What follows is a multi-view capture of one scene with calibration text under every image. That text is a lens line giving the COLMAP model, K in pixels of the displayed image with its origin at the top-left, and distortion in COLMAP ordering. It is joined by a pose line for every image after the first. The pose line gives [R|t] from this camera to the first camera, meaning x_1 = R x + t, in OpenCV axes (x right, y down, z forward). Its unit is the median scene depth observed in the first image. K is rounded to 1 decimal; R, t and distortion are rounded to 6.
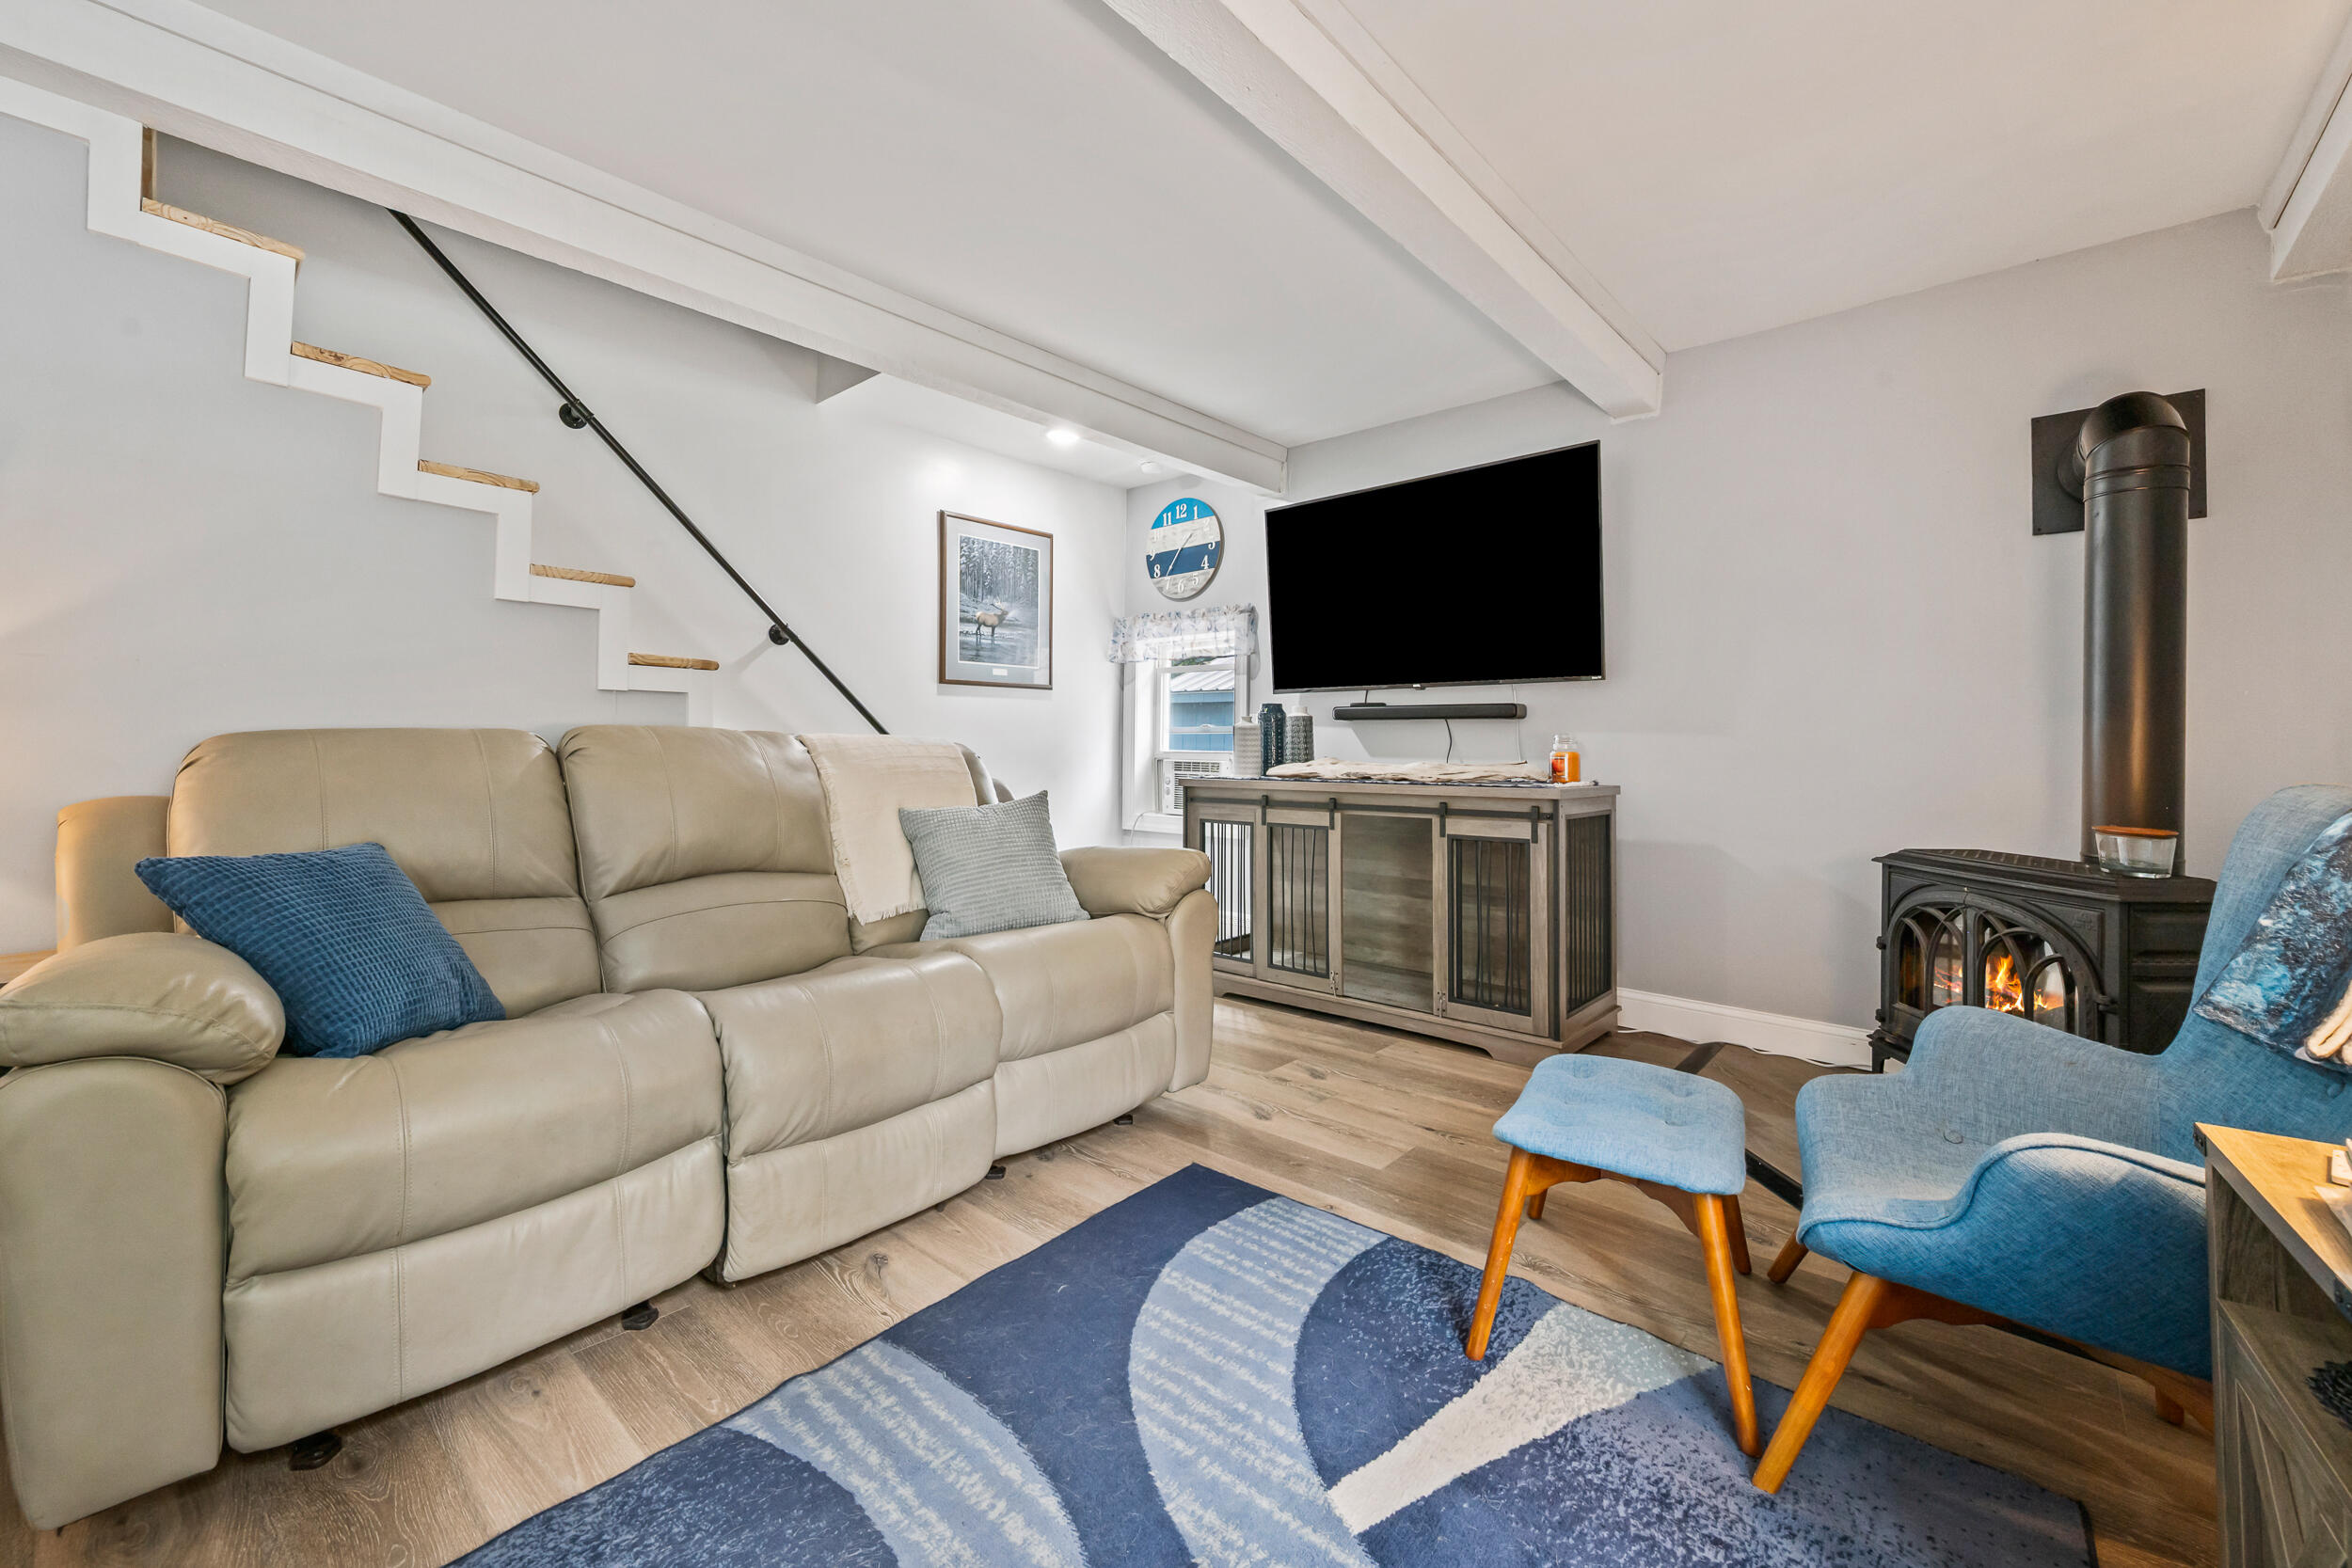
lens RADIAL K [[948.8, 0, 1177.5], [0, 948.8, 738.3], [0, 0, 1]] dist [-0.001056, -0.000117]
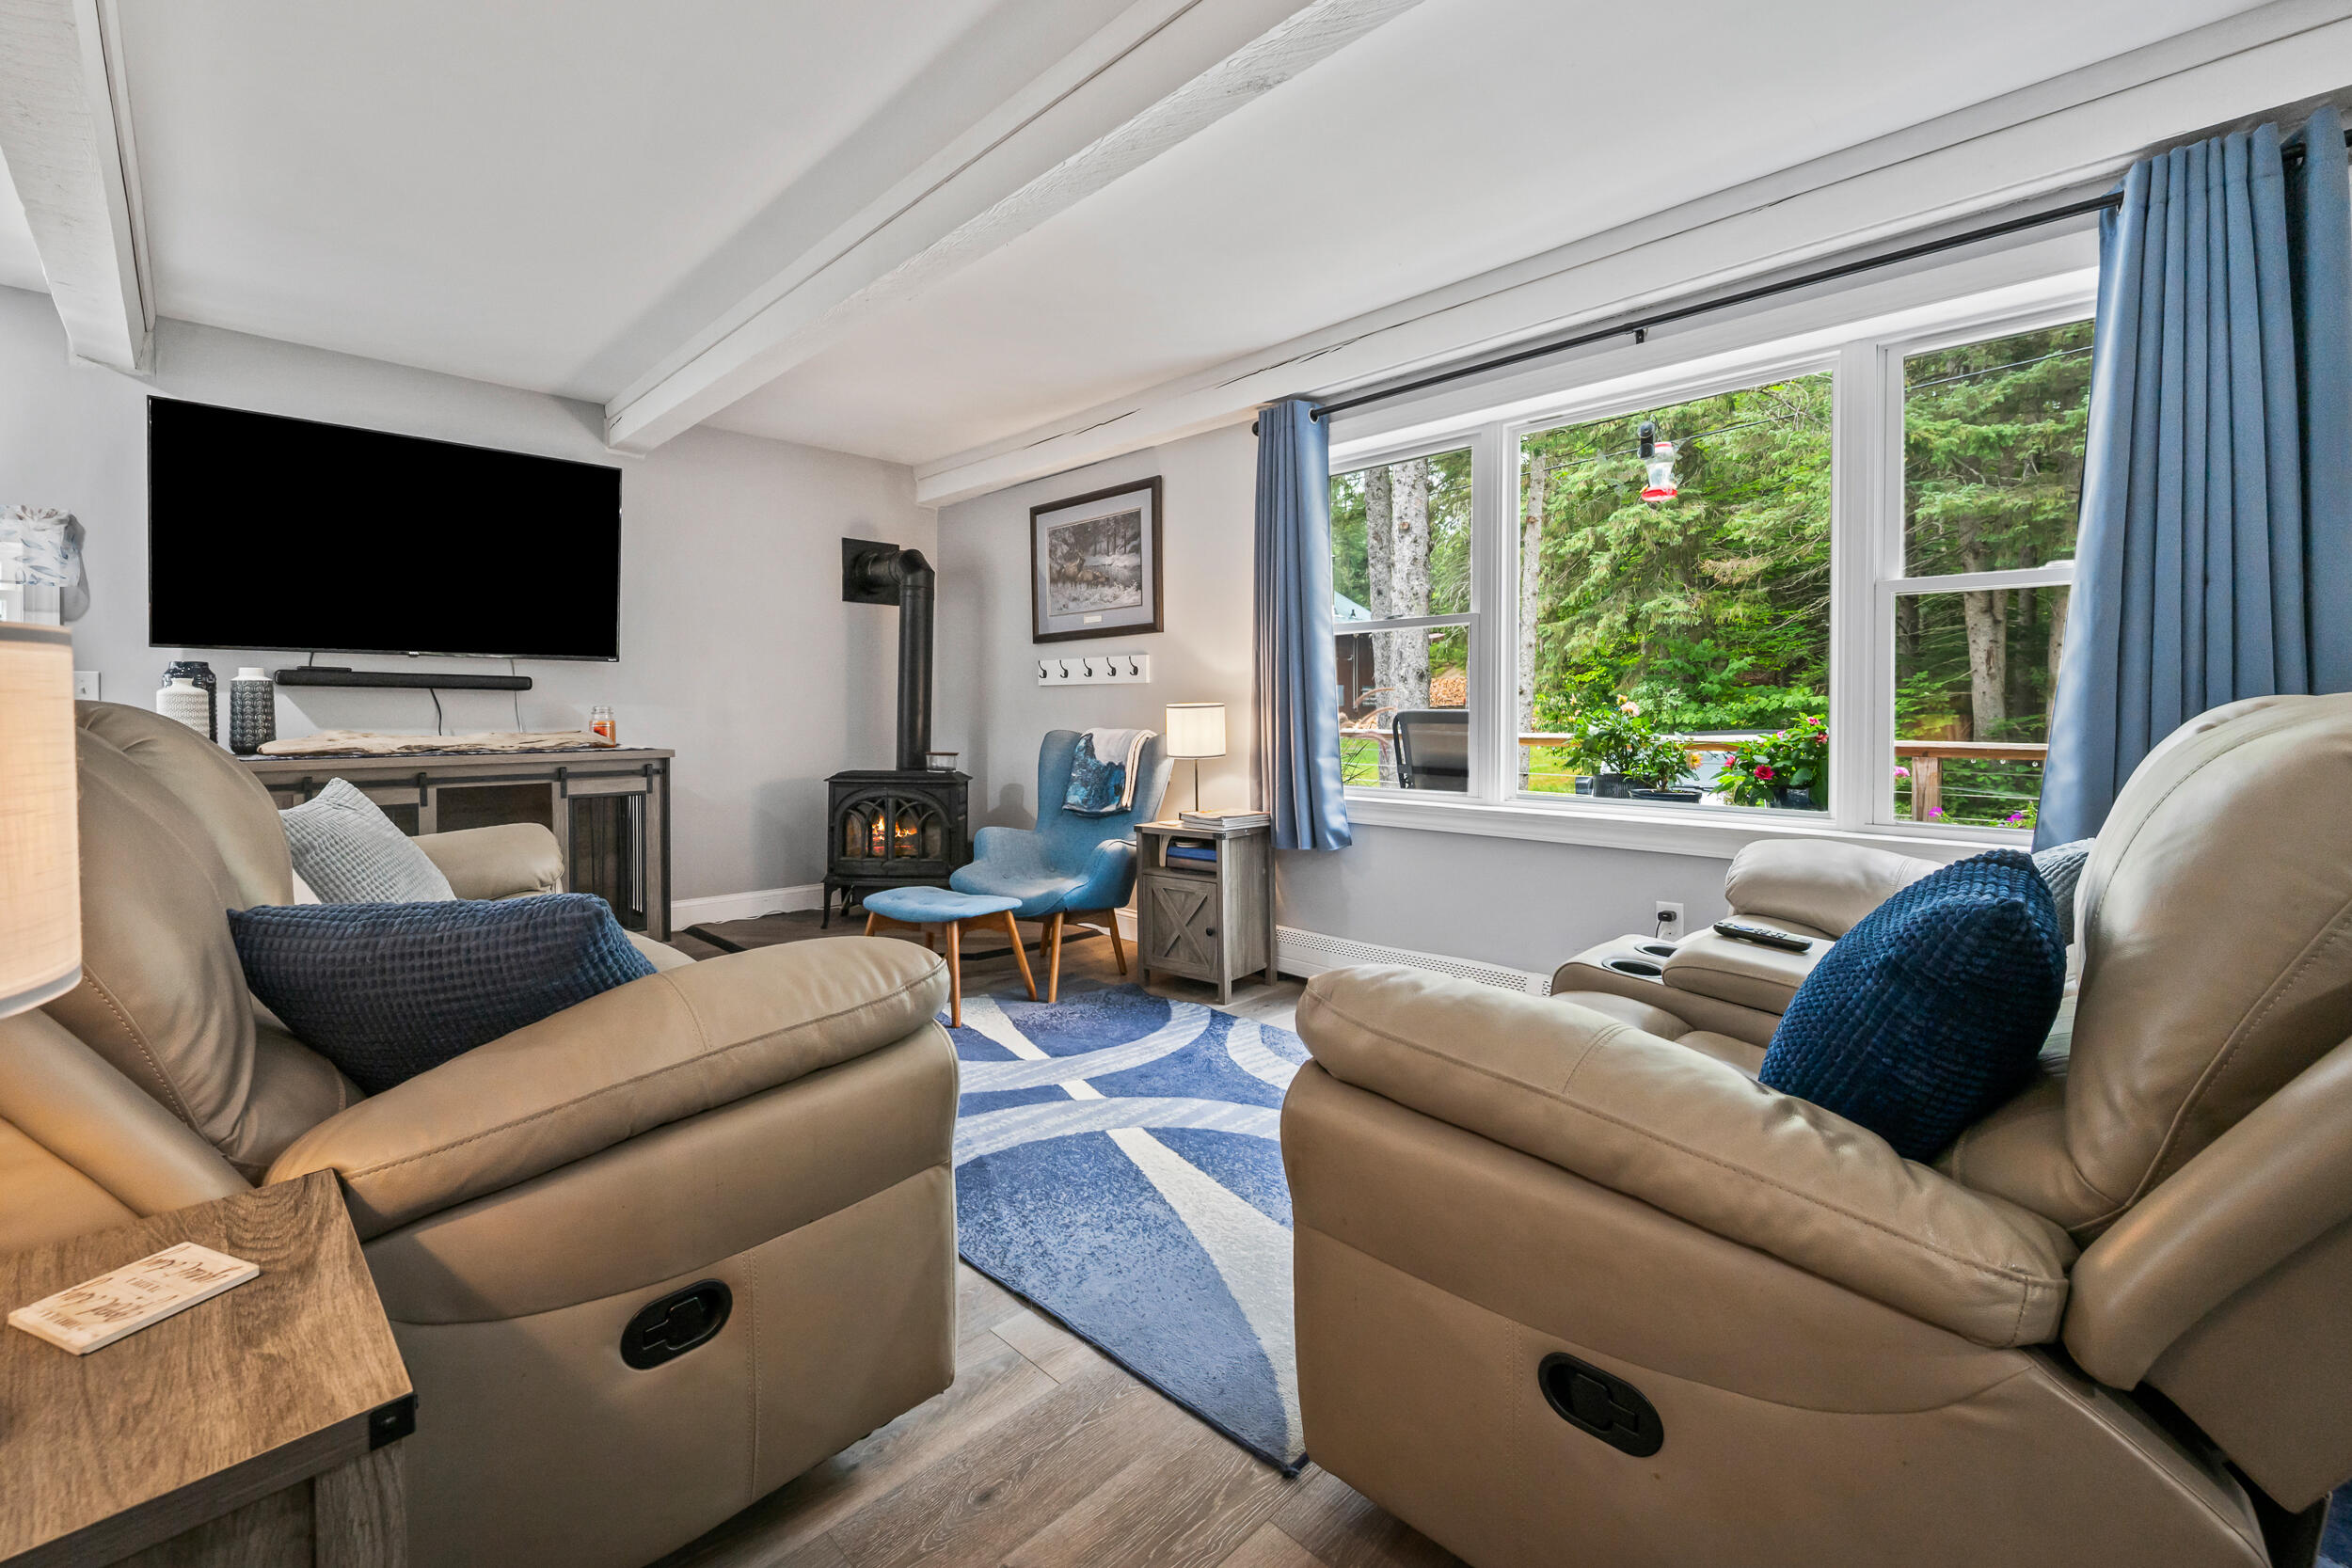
lens RADIAL K [[948.8, 0, 1177.5], [0, 948.8, 738.3], [0, 0, 1]] dist [-0.001056, -0.000117]
pose [[0.043773, -0.032520, 0.998512, -0.801245], [-0.010699, 0.999397, 0.033018, -0.011617], [-0.998984, -0.012128, 0.043399, 0.224711]]
